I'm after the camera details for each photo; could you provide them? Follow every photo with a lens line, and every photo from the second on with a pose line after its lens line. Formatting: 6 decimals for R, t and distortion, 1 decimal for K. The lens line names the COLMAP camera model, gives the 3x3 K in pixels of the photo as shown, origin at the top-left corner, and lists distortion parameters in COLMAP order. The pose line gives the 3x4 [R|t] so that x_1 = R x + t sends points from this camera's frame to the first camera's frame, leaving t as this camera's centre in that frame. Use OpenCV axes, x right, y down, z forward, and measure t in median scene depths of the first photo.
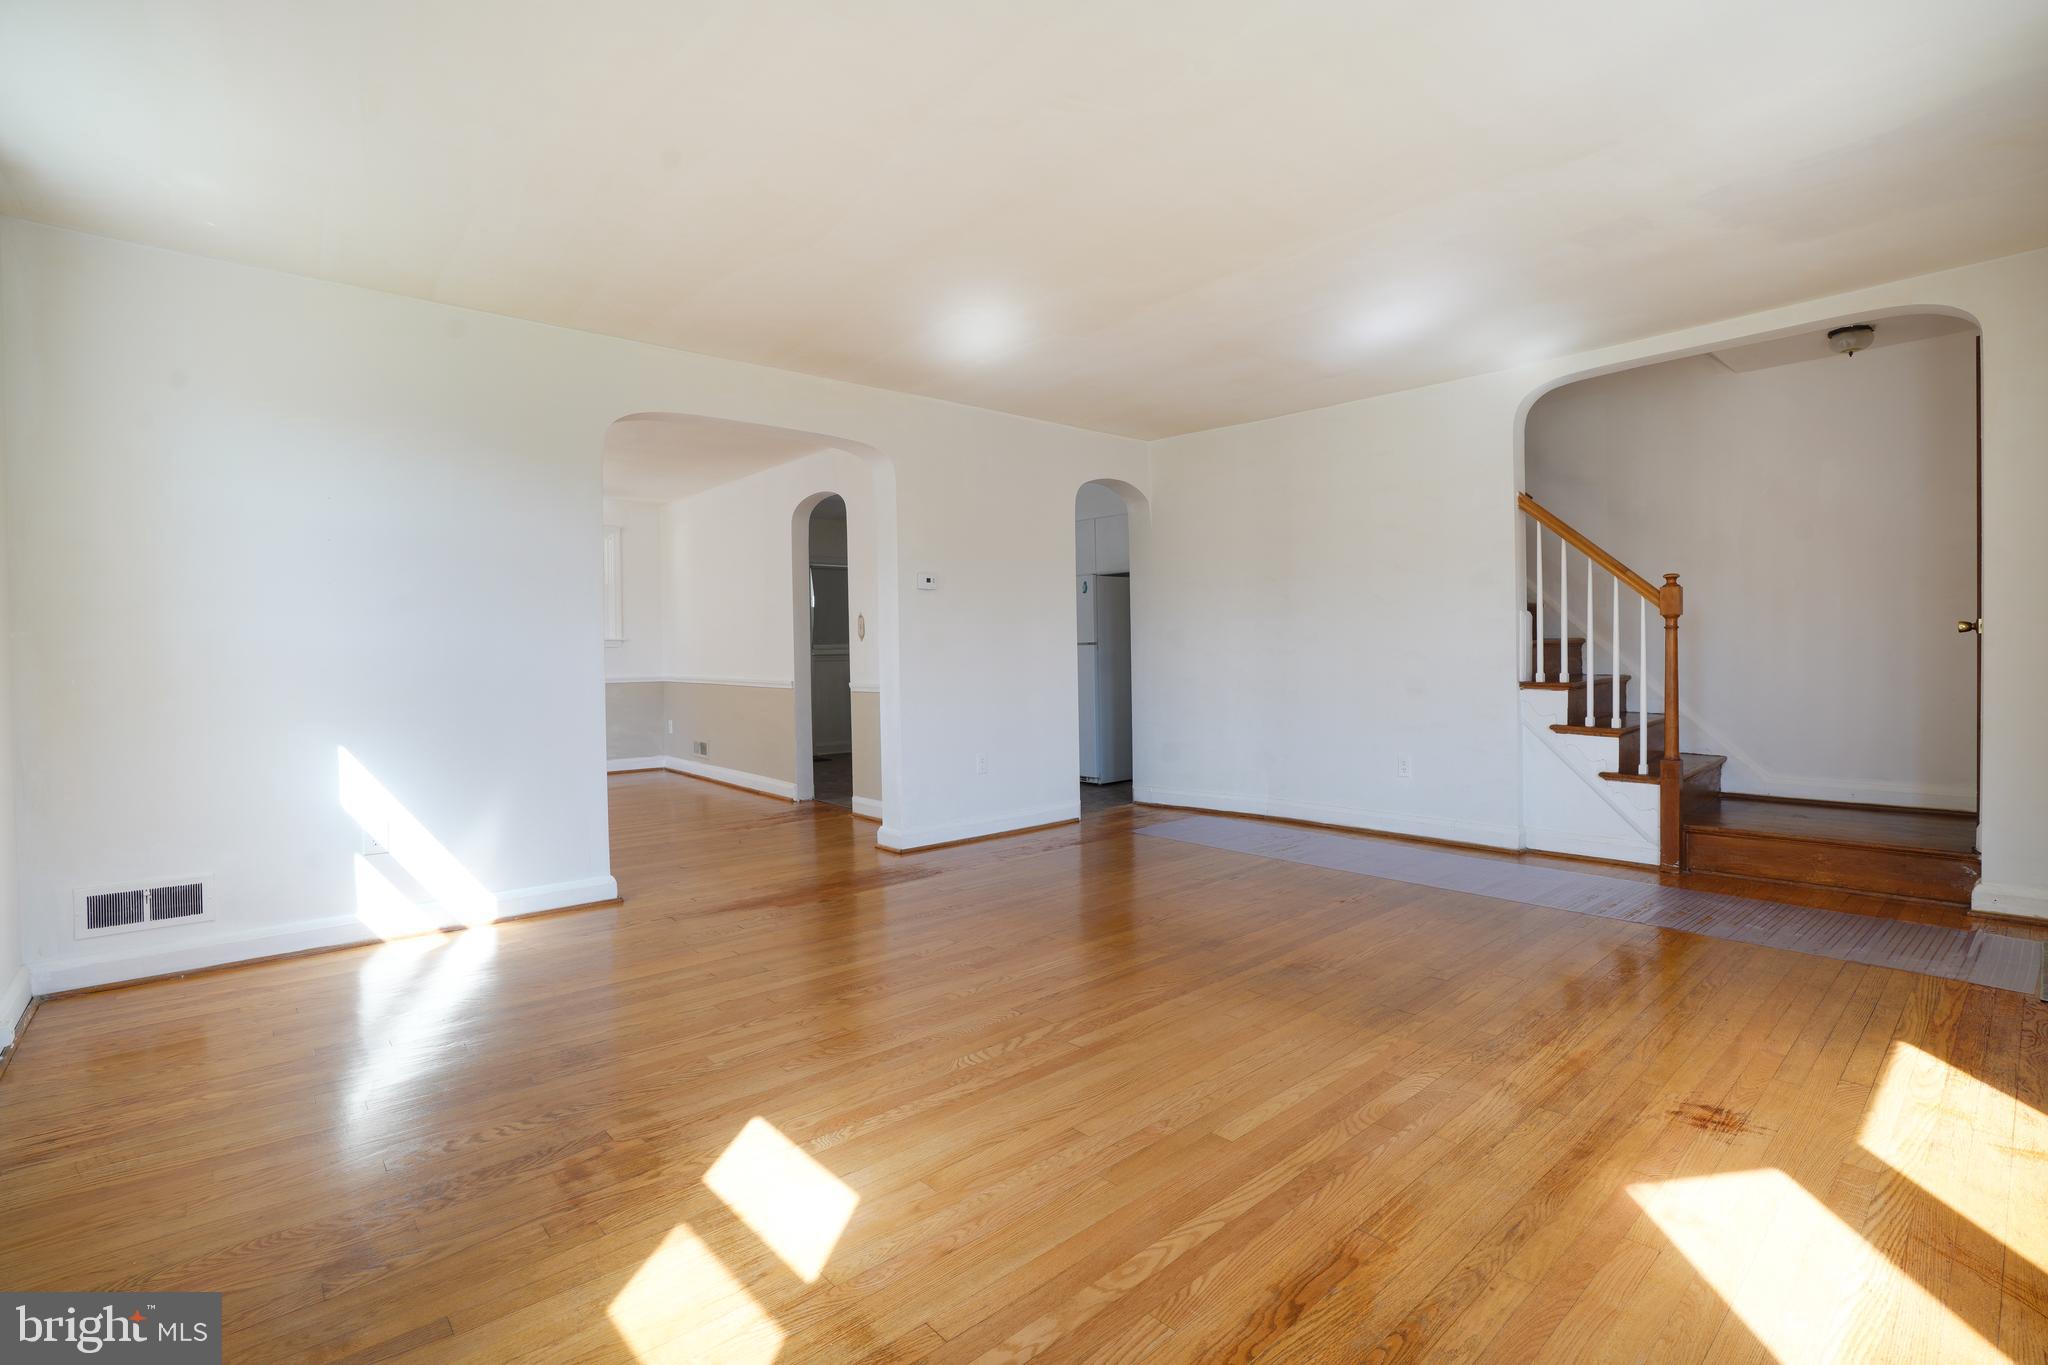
lens RADIAL K [[943.8, 0, 1034.7], [0, 943.8, 671.0], [0, 0, 1]] dist [-0.063055, 0.022425]
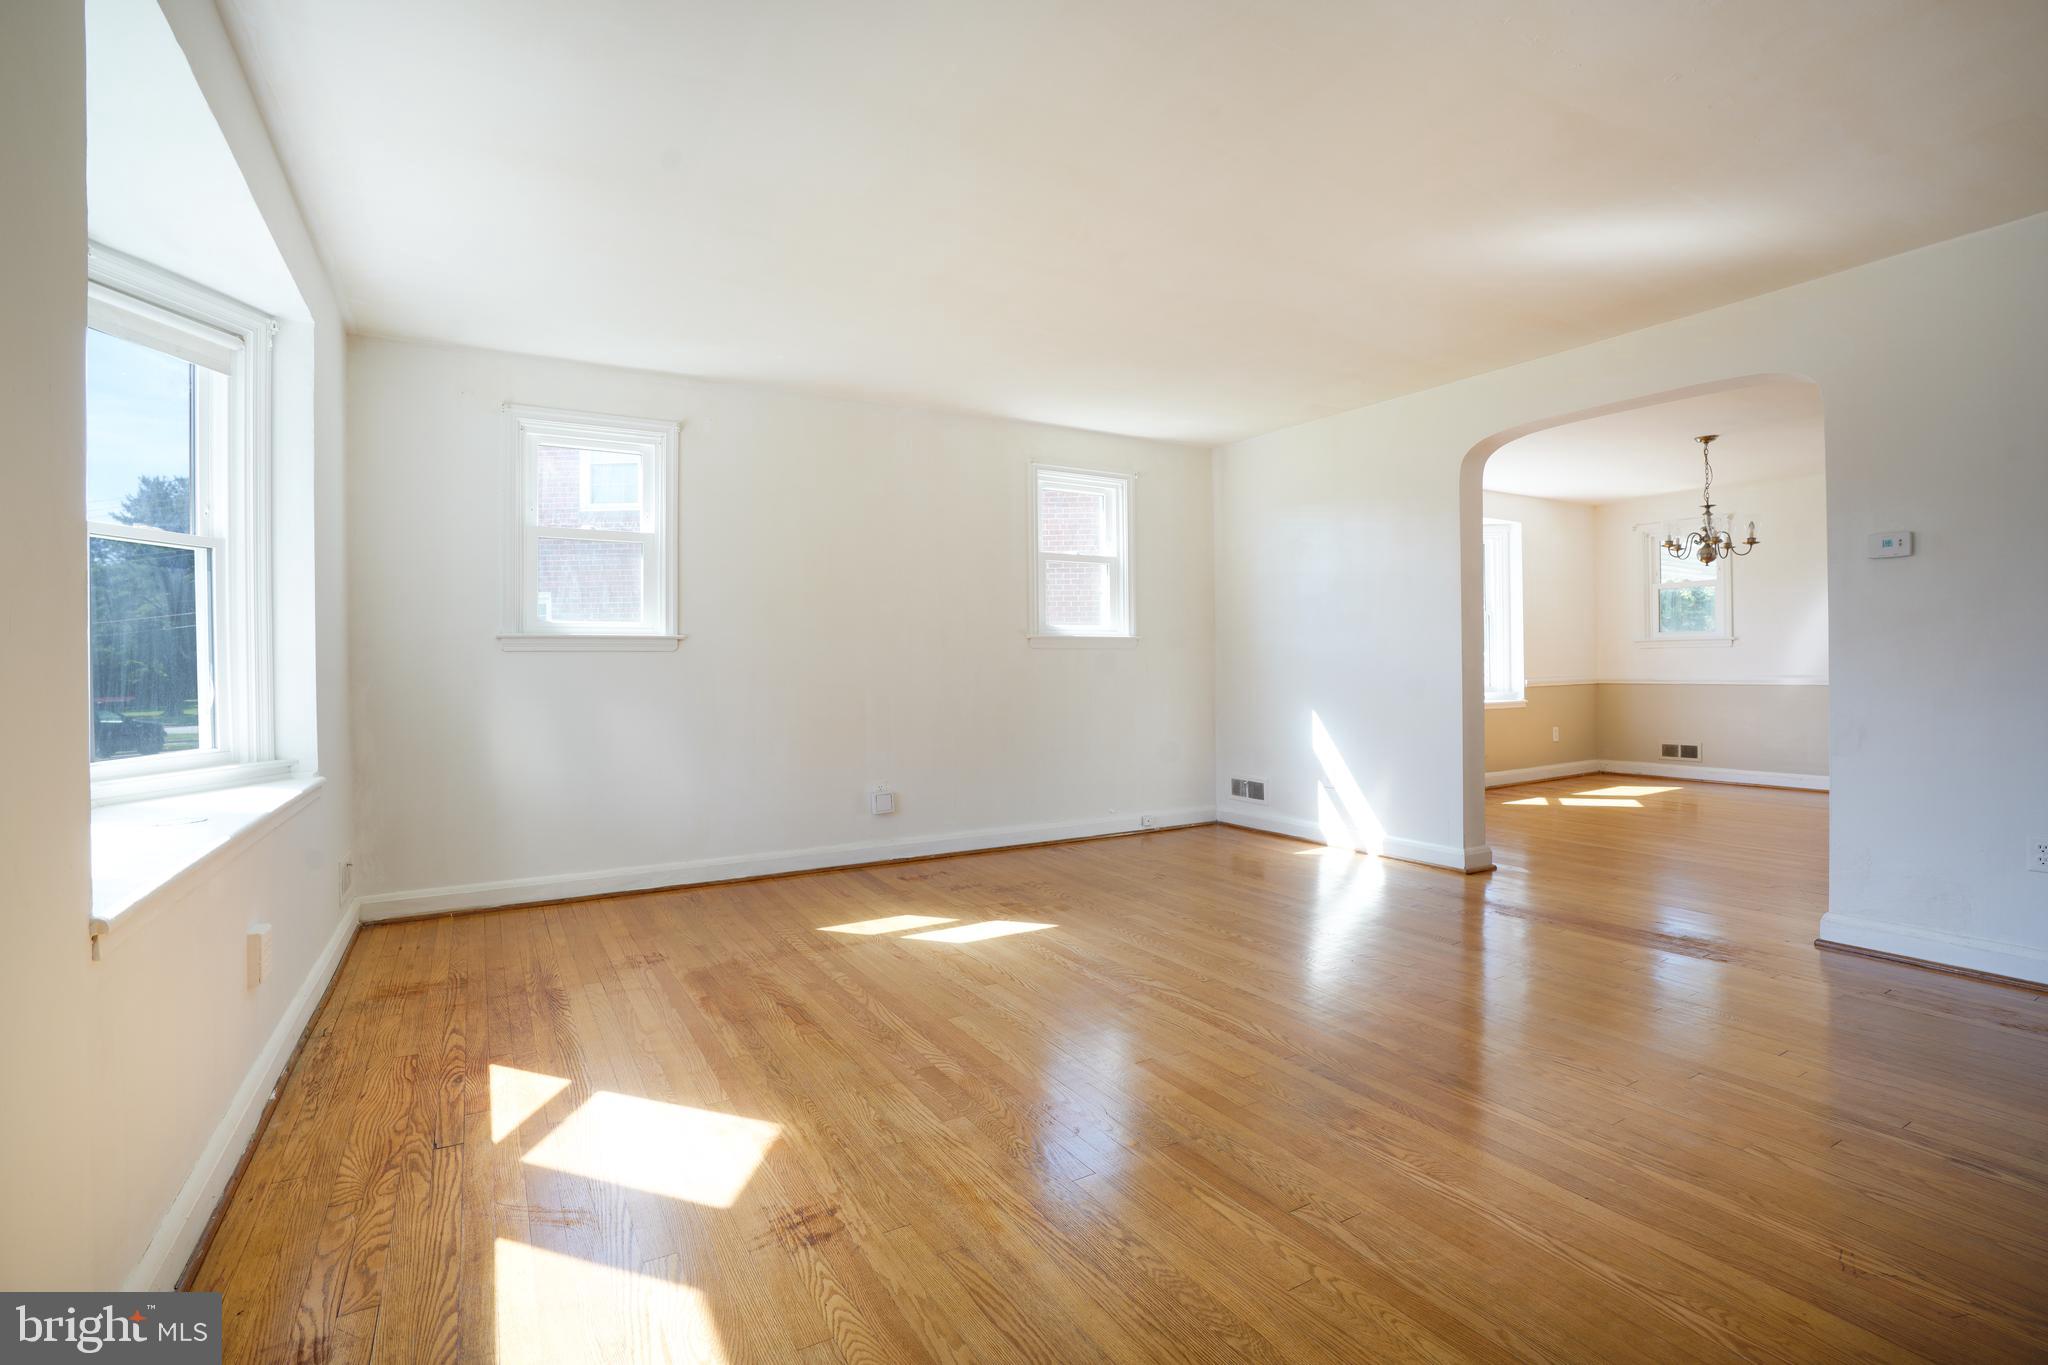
lens RADIAL K [[943.8, 0, 1041.1], [0, 943.8, 662.6], [0, 0, 1]] dist [-0.063055, 0.022425]
pose [[-0.177876, 0.015369, -0.983933, 1.290818], [-0.007508, 0.999828, 0.016974, -0.048528], [0.984024, 0.010407, -0.177730, 1.136743]]
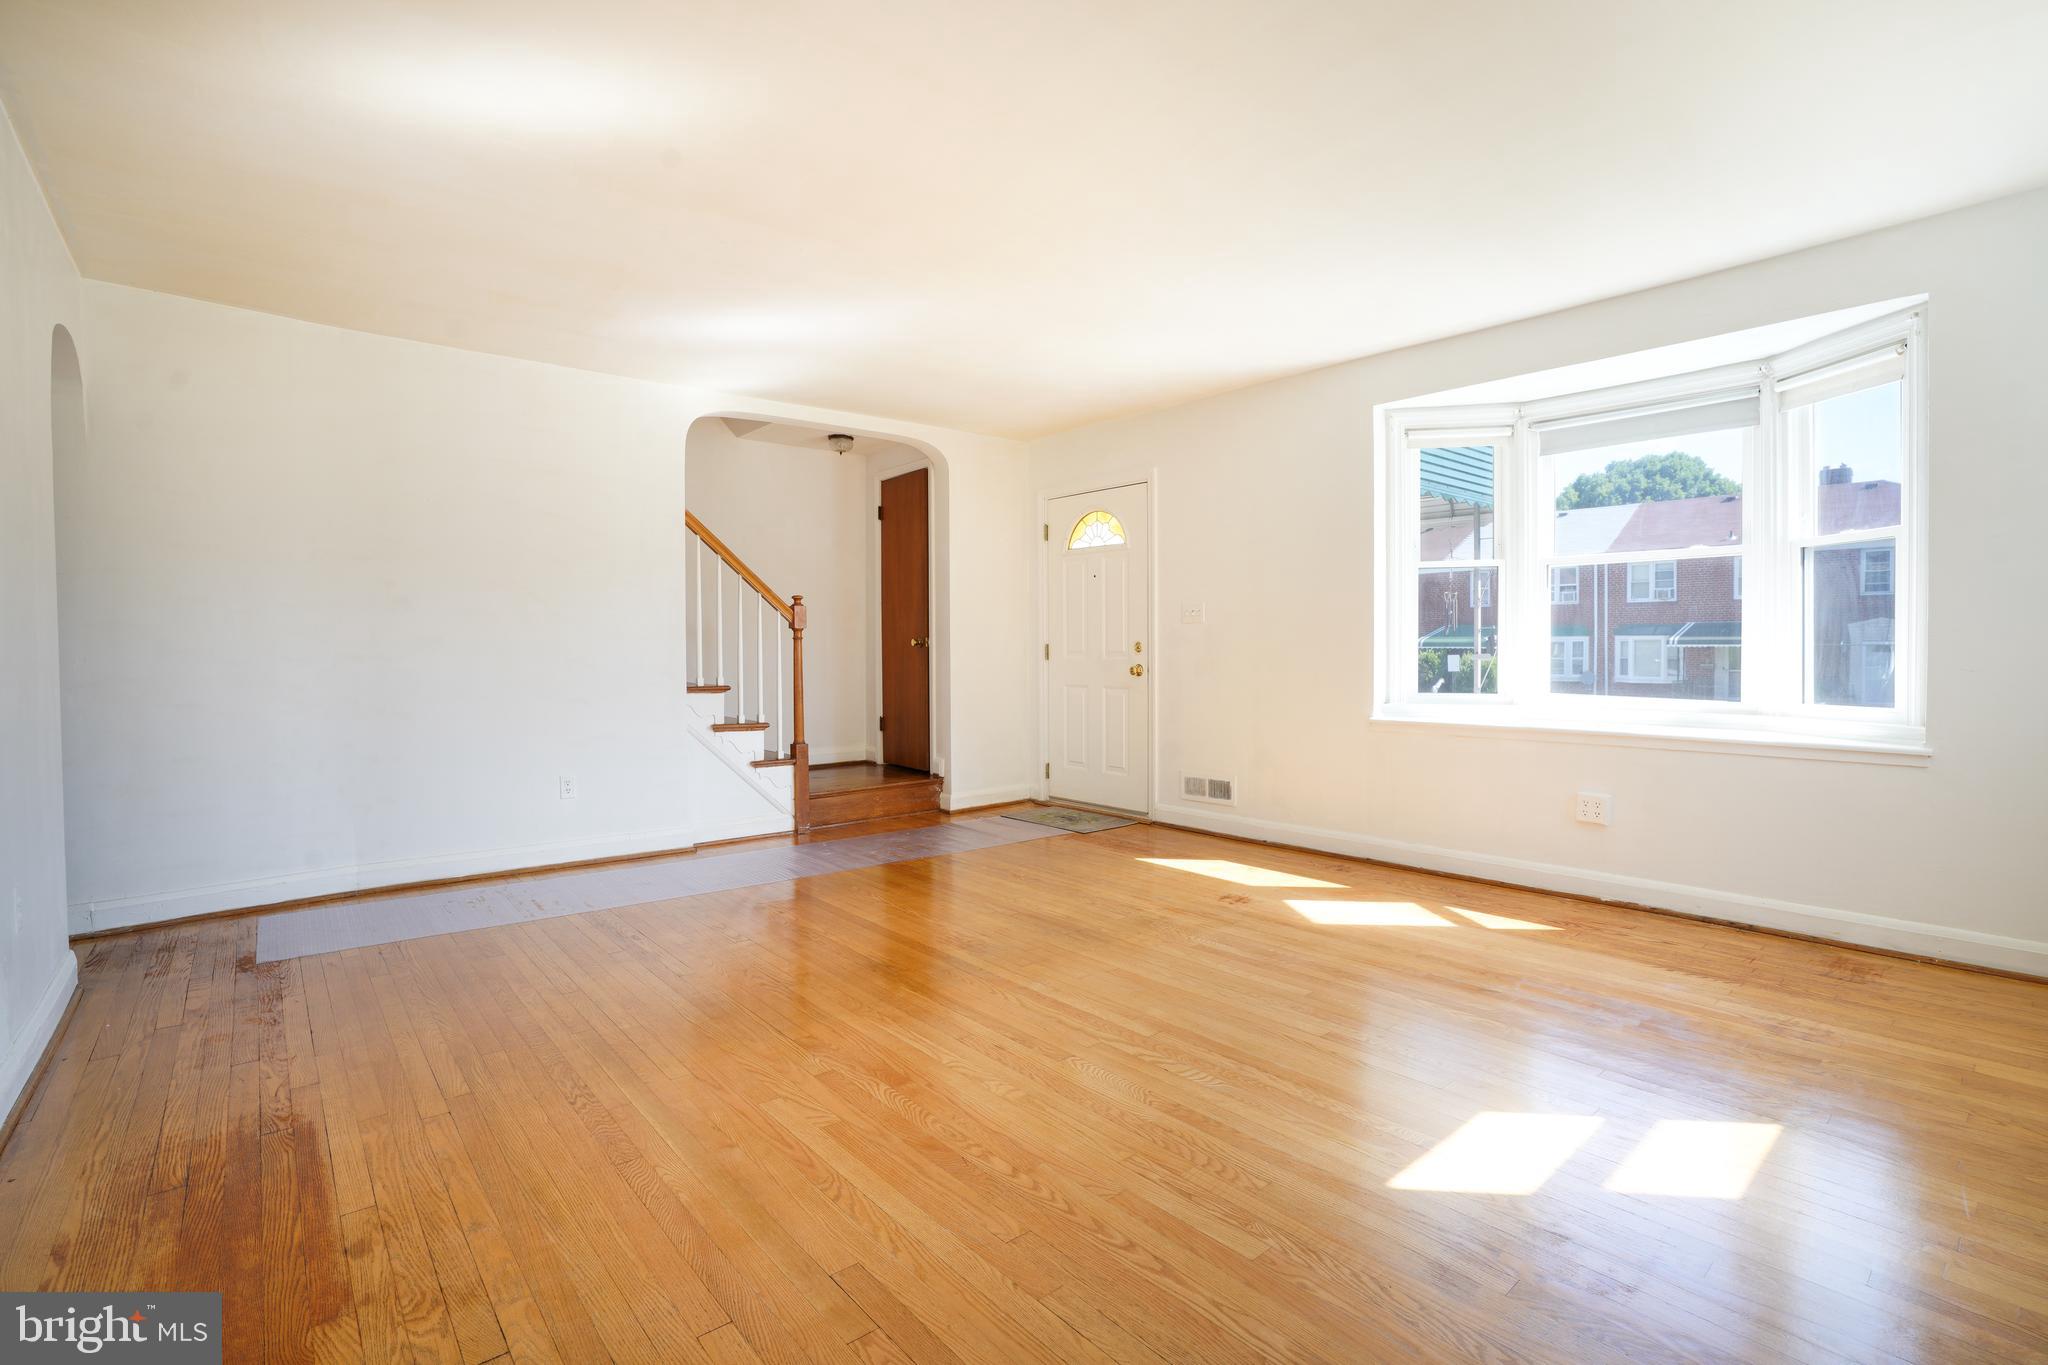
lens RADIAL K [[943.8, 0, 1013.4], [0, 943.8, 672.8], [0, 0, 1]] dist [-0.063055, 0.022425]
pose [[0.035476, -0.012571, 0.999291, -1.024919], [0.025729, 0.999601, 0.011661, -0.015644], [-0.999039, 0.025297, 0.035786, 1.149564]]
